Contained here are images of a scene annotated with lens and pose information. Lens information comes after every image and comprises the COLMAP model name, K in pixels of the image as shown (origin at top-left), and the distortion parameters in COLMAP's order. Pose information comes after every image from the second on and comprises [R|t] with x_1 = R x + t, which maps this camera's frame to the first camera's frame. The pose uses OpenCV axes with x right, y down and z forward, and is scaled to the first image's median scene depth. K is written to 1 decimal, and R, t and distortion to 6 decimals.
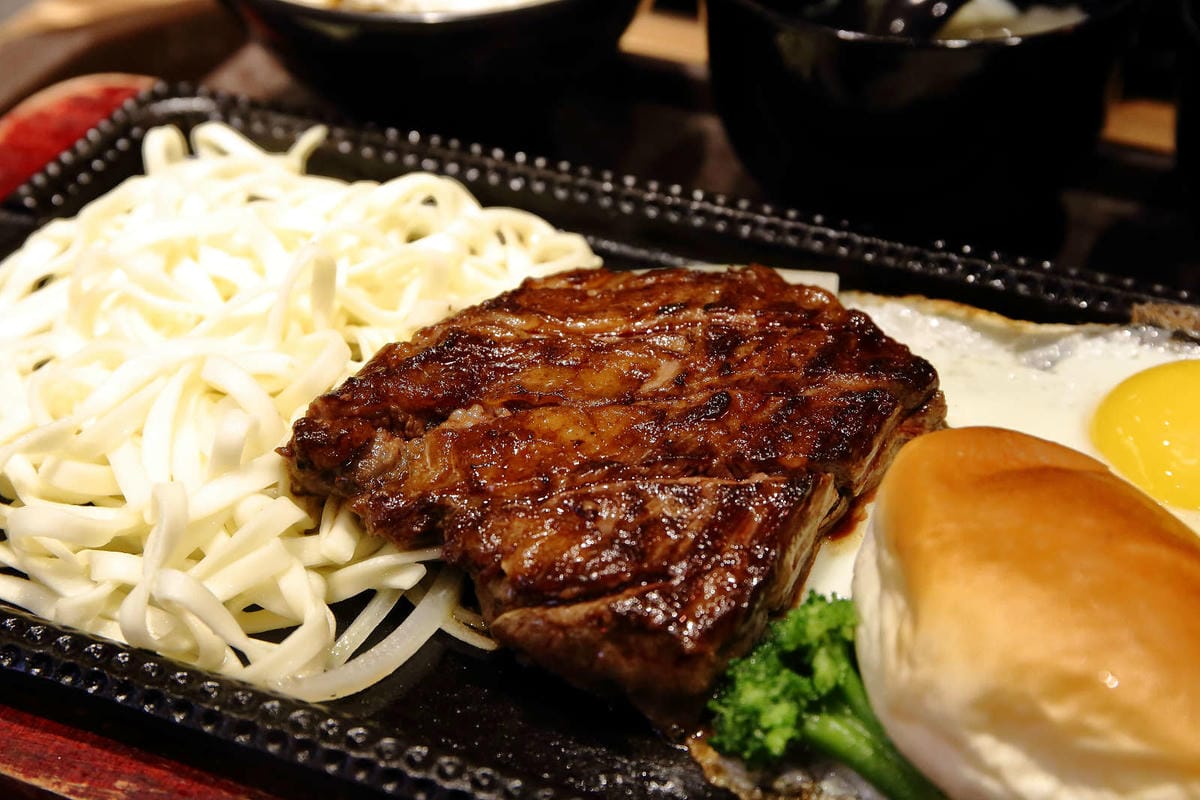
lens RADIAL K [[2112.0, 0, 600.0], [0, 2112.0, 400.0], [0, 0, 1]] dist [0.023042, 0.164634]
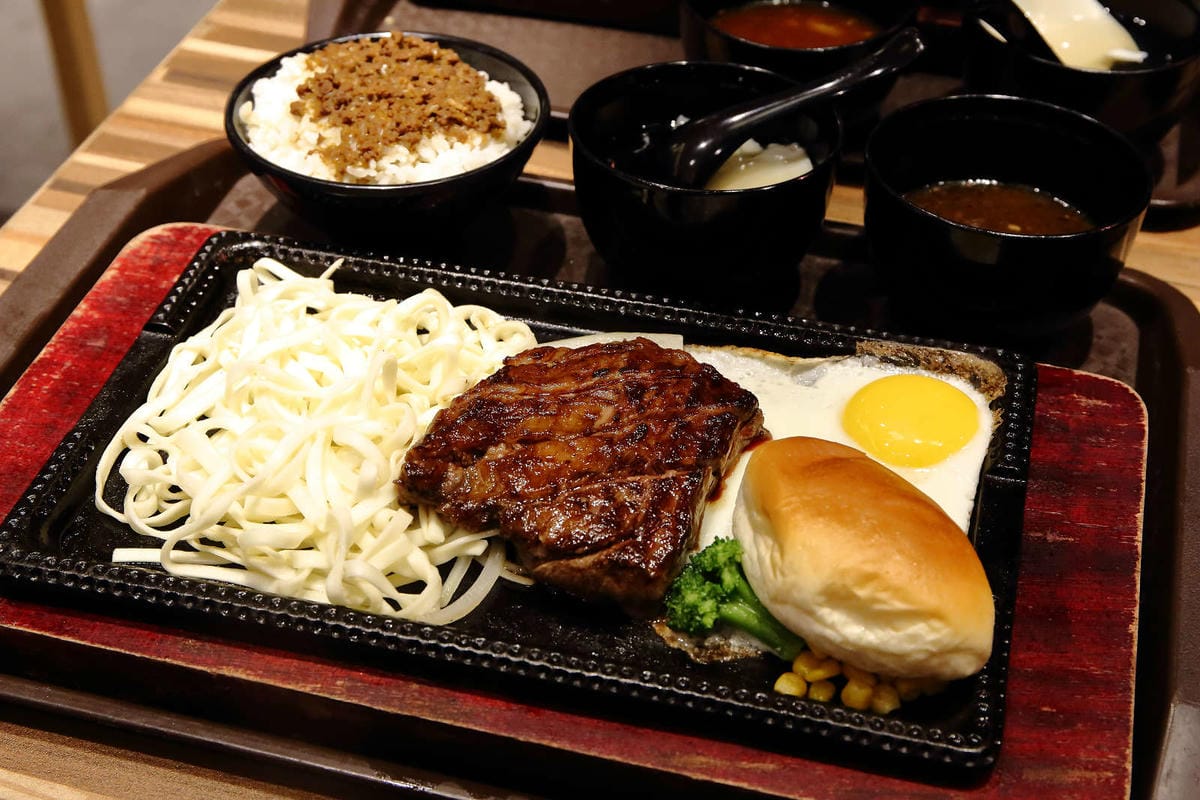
lens RADIAL K [[1971.4, 0, 600.0], [0, 1971.4, 400.0], [0, 0, 1]] dist [-0.014392, 0.000276]
pose [[0.981134, -0.086363, 0.172965, -0.262541], [0.075136, 0.994682, 0.070446, -0.144046], [-0.178129, -0.056121, 0.982405, -0.602828]]
